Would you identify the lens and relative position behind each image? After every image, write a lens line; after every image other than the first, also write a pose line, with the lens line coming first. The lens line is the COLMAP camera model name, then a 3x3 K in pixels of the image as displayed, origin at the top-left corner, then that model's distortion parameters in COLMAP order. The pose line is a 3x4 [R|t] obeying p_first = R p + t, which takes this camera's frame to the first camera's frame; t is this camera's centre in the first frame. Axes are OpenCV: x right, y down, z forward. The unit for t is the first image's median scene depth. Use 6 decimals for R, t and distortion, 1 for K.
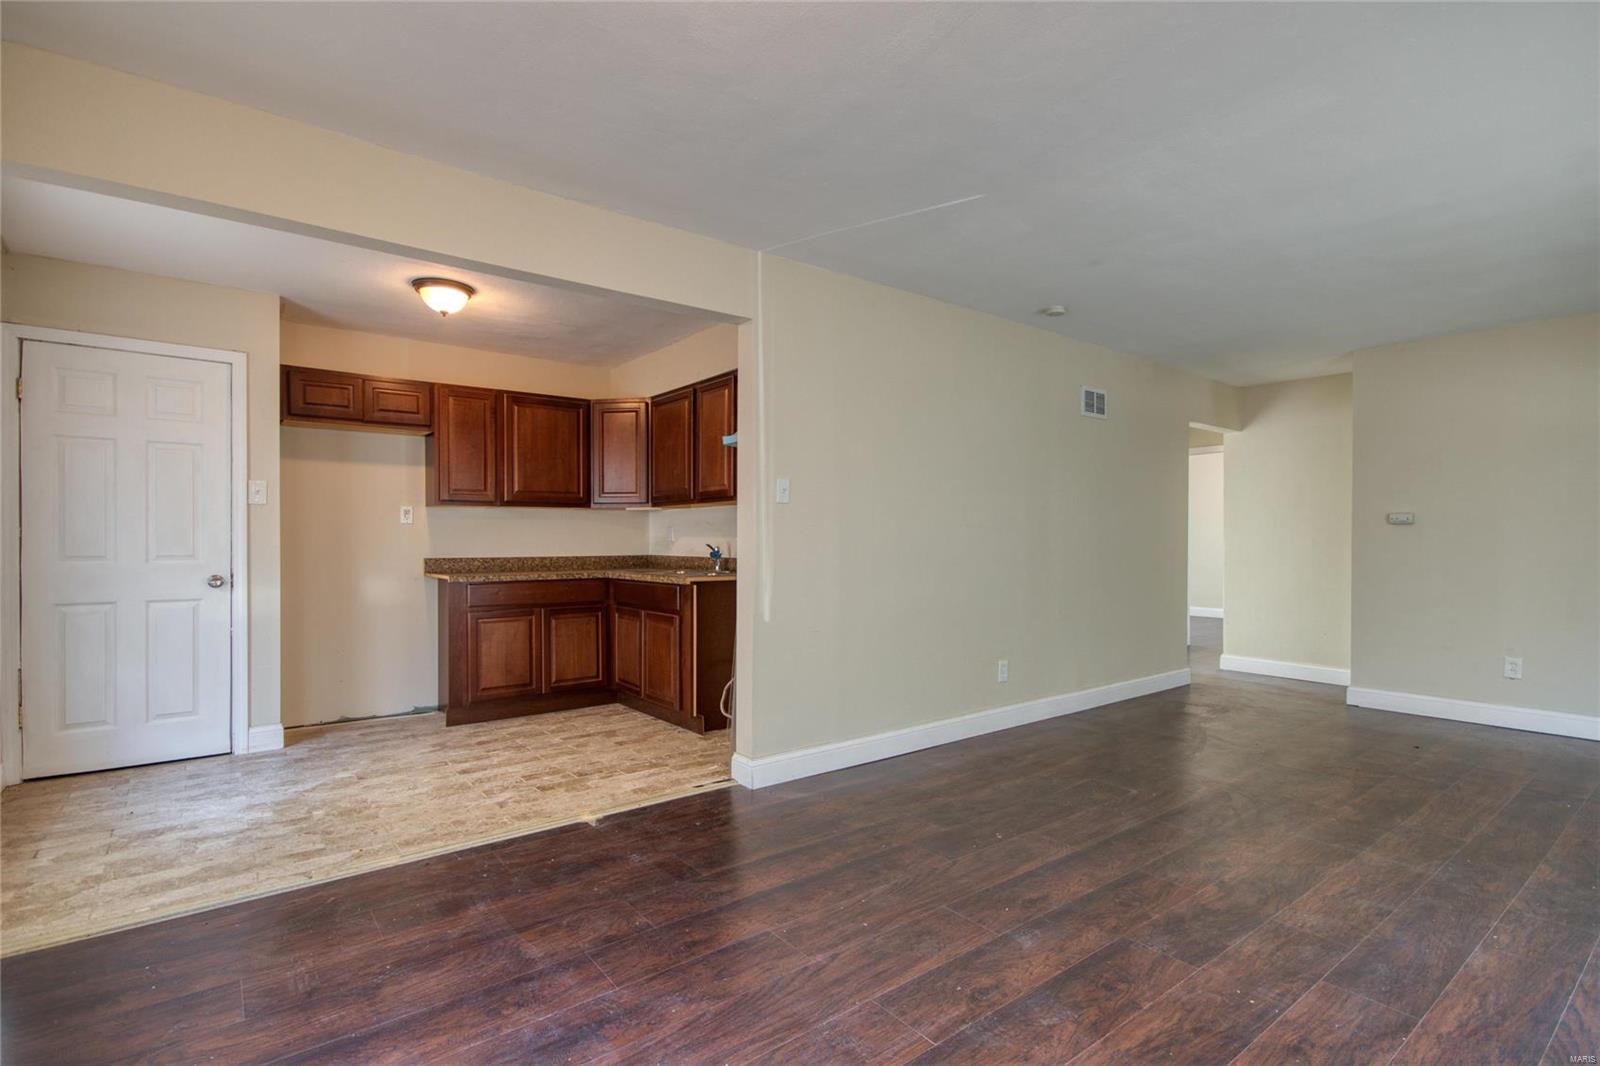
lens RADIAL K [[764.4, 0, 808.5], [0, 764.4, 543.9], [0, 0, 1]] dist [0.003438, -0.000926]
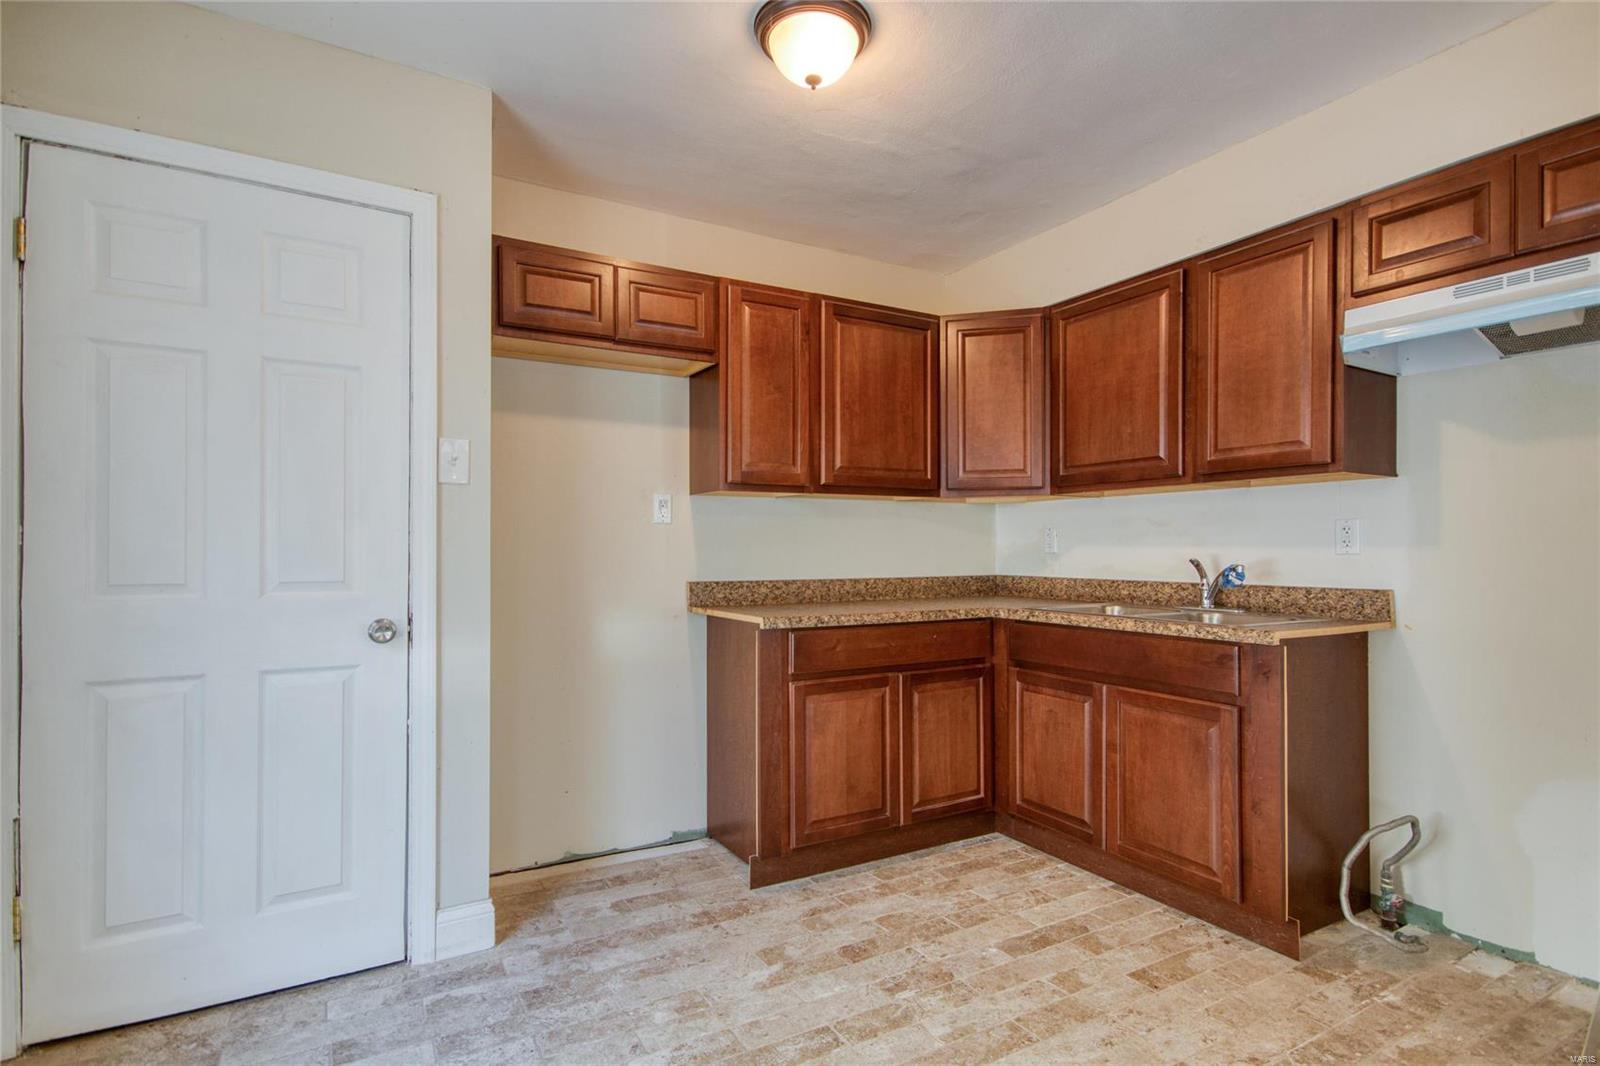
lens RADIAL K [[797.7, 0, 793.0], [0, 797.7, 547.2], [0, 0, 1]] dist [0.015037, 0.001323]
pose [[0.988065, -0.000593, -0.154037, -0.355936], [-0.000758, 0.999962, -0.008714, -0.003069], [0.154036, 0.008727, 0.988027, 0.433488]]
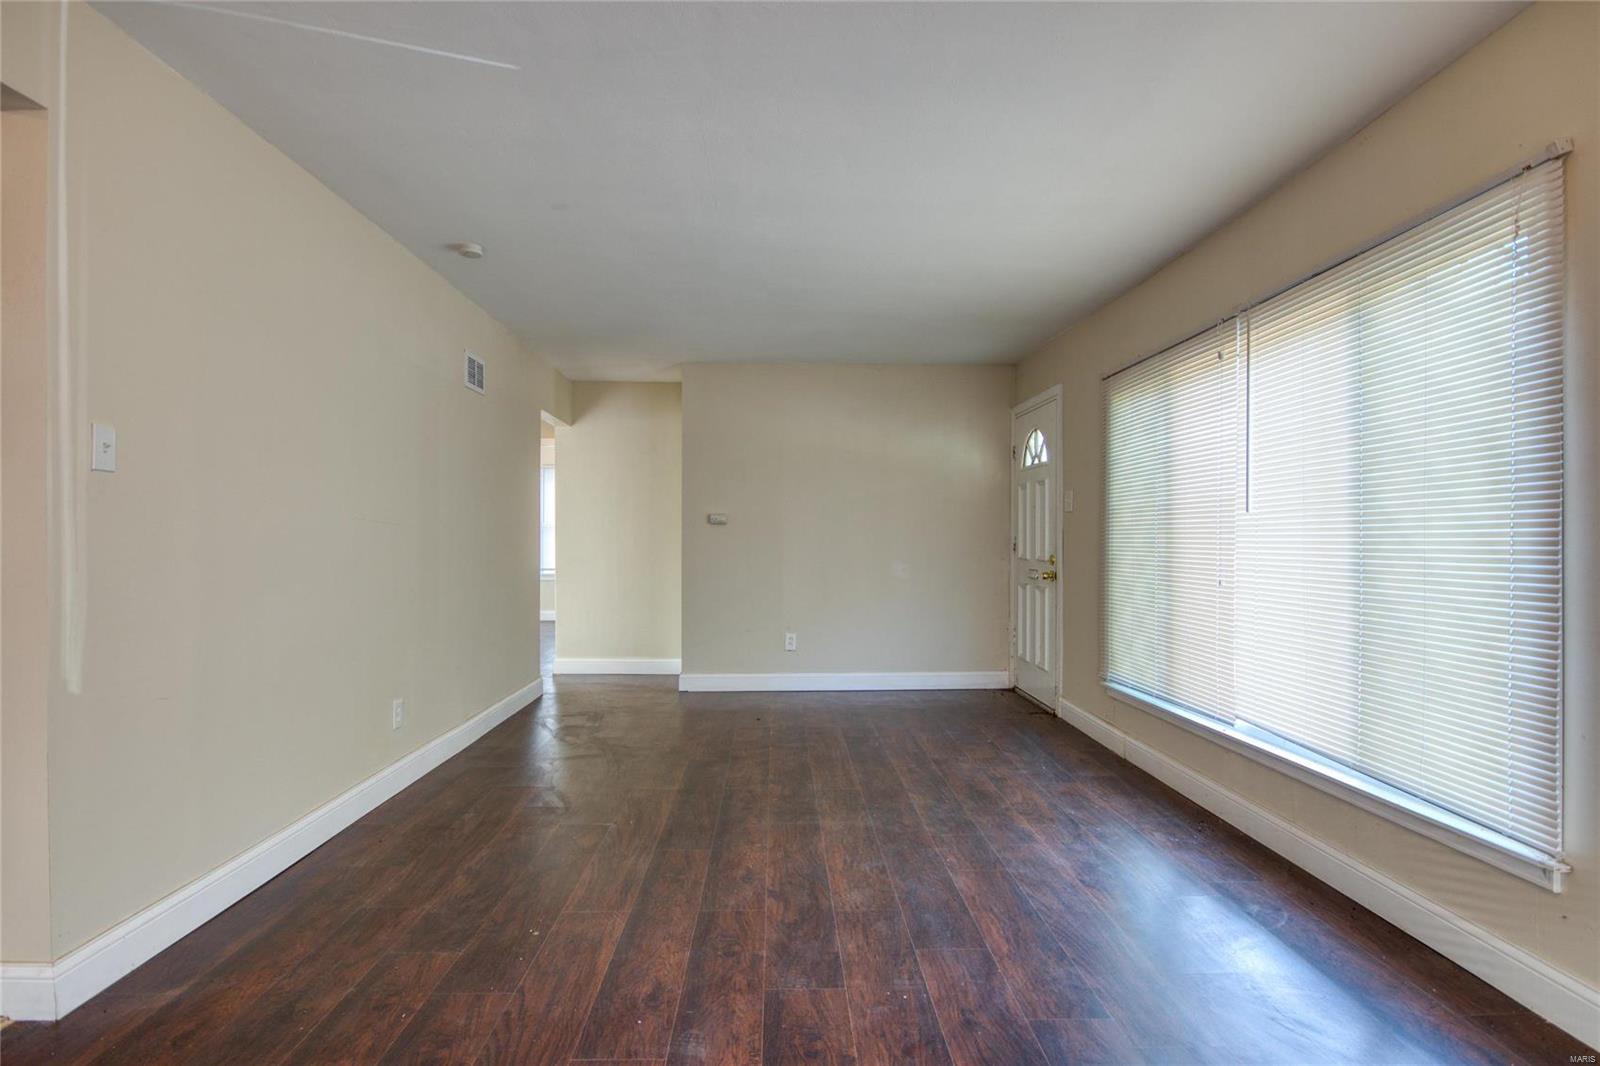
lens RADIAL K [[837.7, 0, 801.1], [0, 837.7, 544.1], [0, 0, 1]] dist [-0.006481, -0.001704]
pose [[0.601045, -0.005892, 0.799193, -0.184633], [0.004622, 0.999982, 0.003896, -0.000732], [-0.799201, 0.001352, 0.601062, 0.221705]]
